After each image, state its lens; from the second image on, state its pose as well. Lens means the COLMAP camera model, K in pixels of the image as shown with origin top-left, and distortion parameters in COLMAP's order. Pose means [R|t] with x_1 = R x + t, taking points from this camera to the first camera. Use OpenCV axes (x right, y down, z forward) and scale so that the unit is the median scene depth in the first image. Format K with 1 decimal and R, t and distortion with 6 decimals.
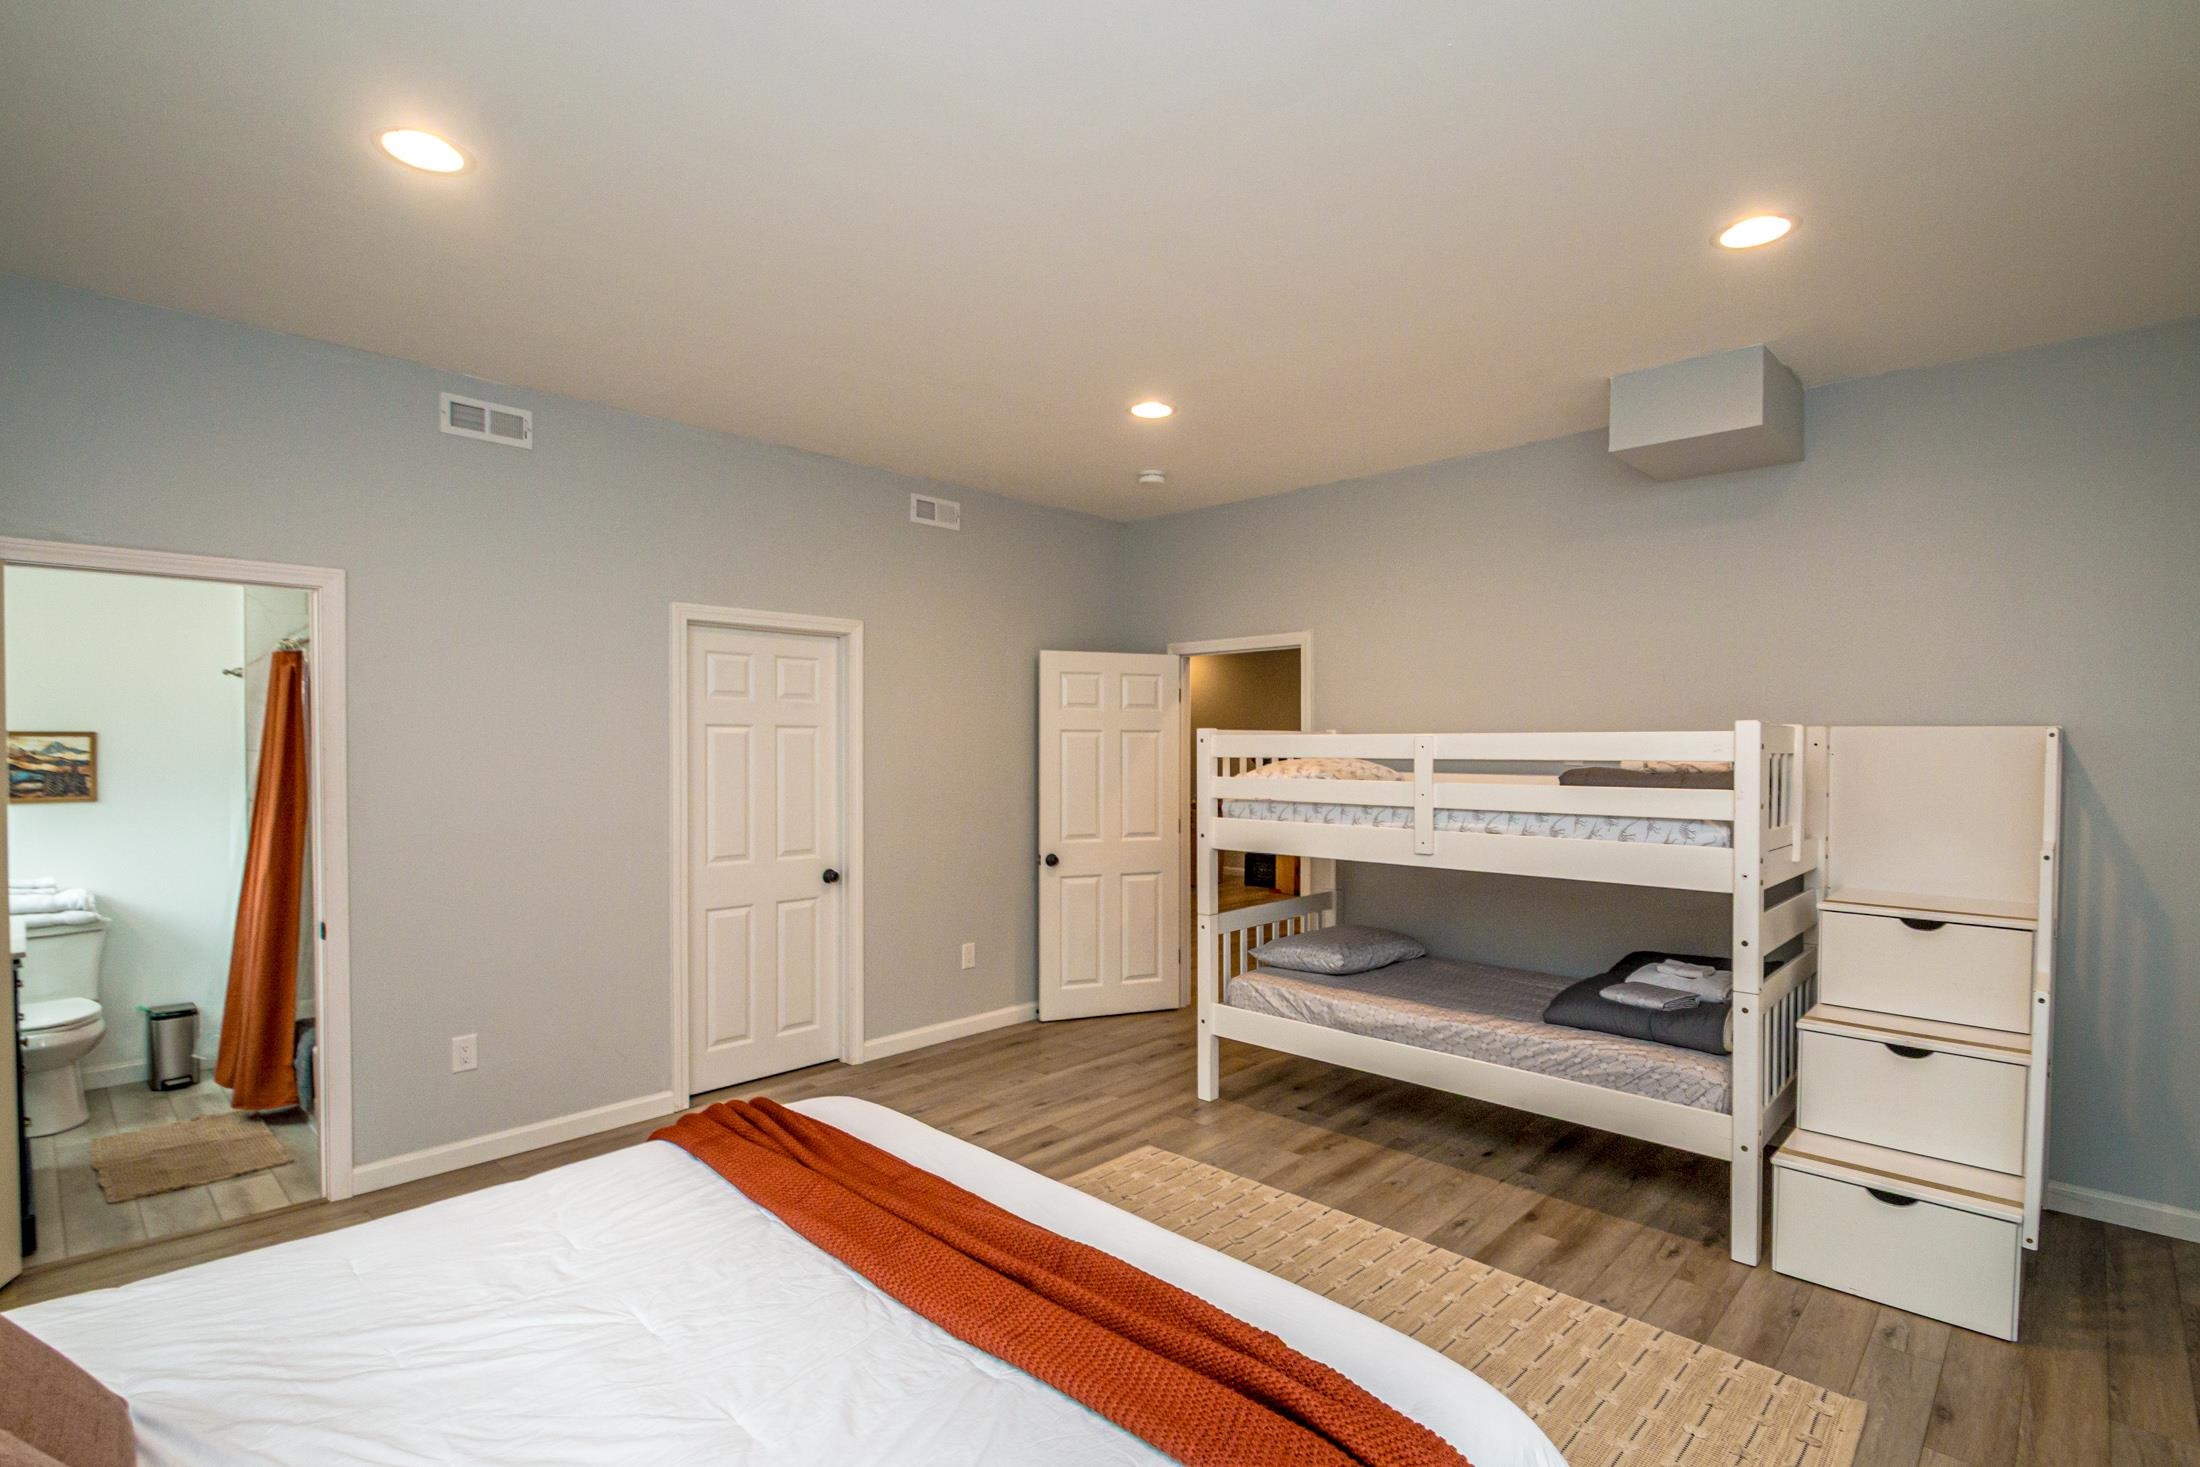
lens RADIAL K [[1024.7, 0, 1060.8], [0, 1024.7, 762.0], [0, 0, 1]] dist [-0.002320, -0.001070]
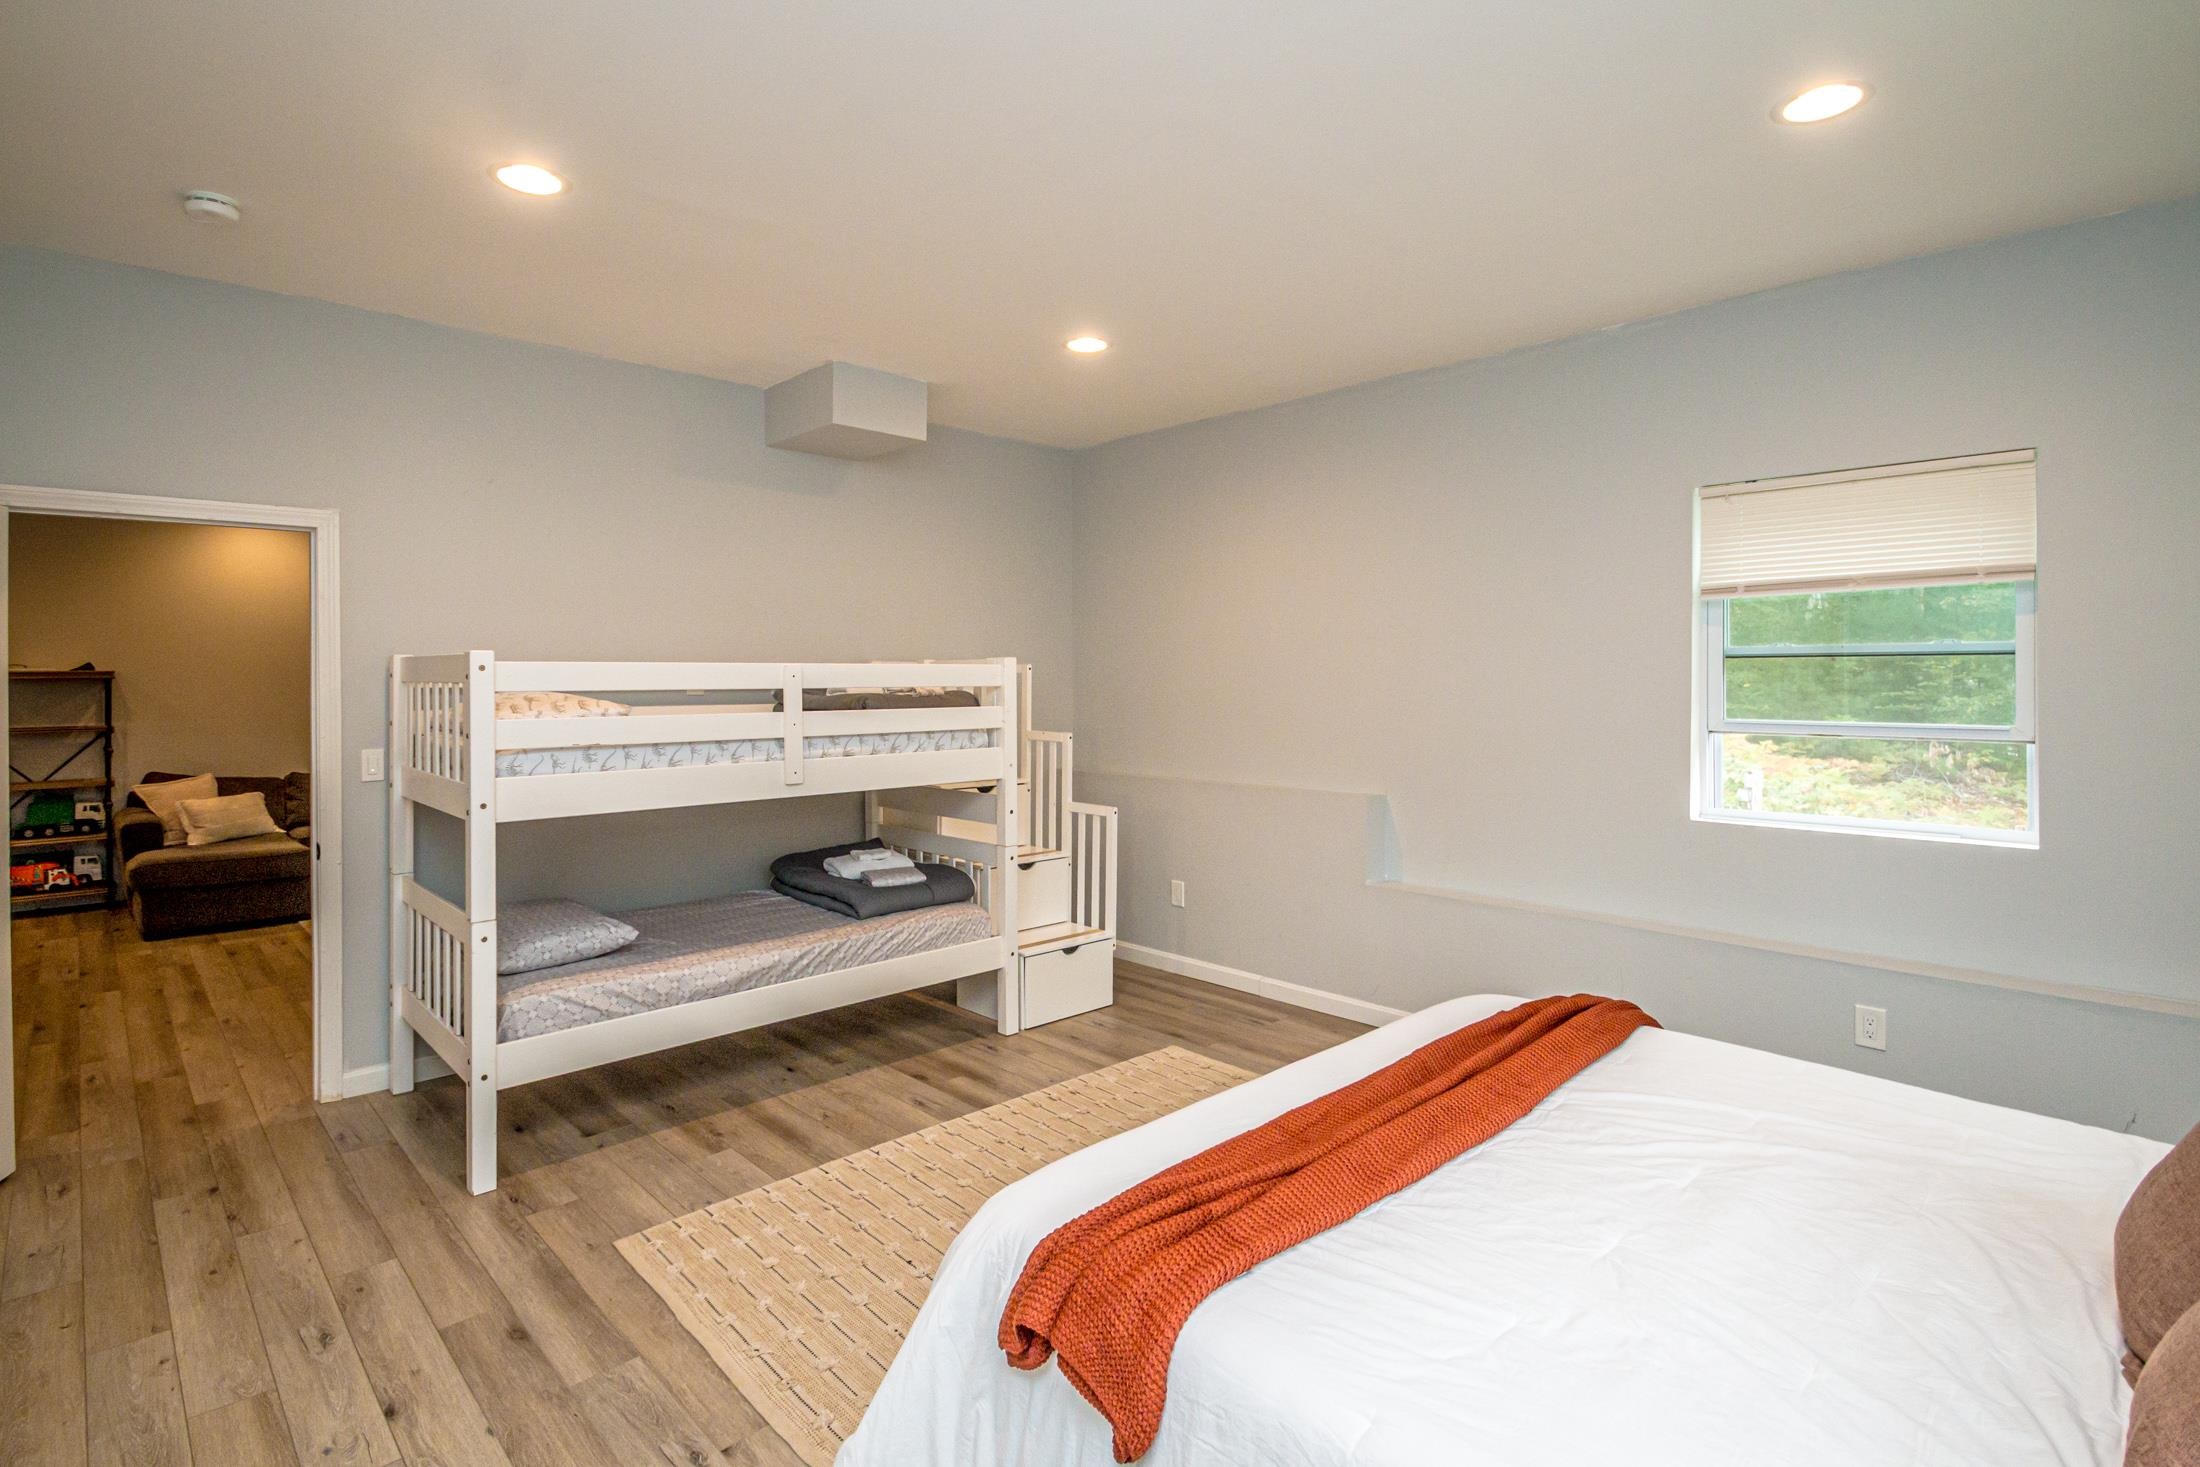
lens RADIAL K [[1086.0, 0, 1091.6], [0, 1086.0, 700.3], [0, 0, 1]] dist [0.002251, -0.000301]
pose [[0.015235, -0.023482, 0.999608, -0.643336], [0.016282, 0.999597, 0.023234, -0.010211], [-0.999751, 0.015922, 0.015612, 0.649343]]
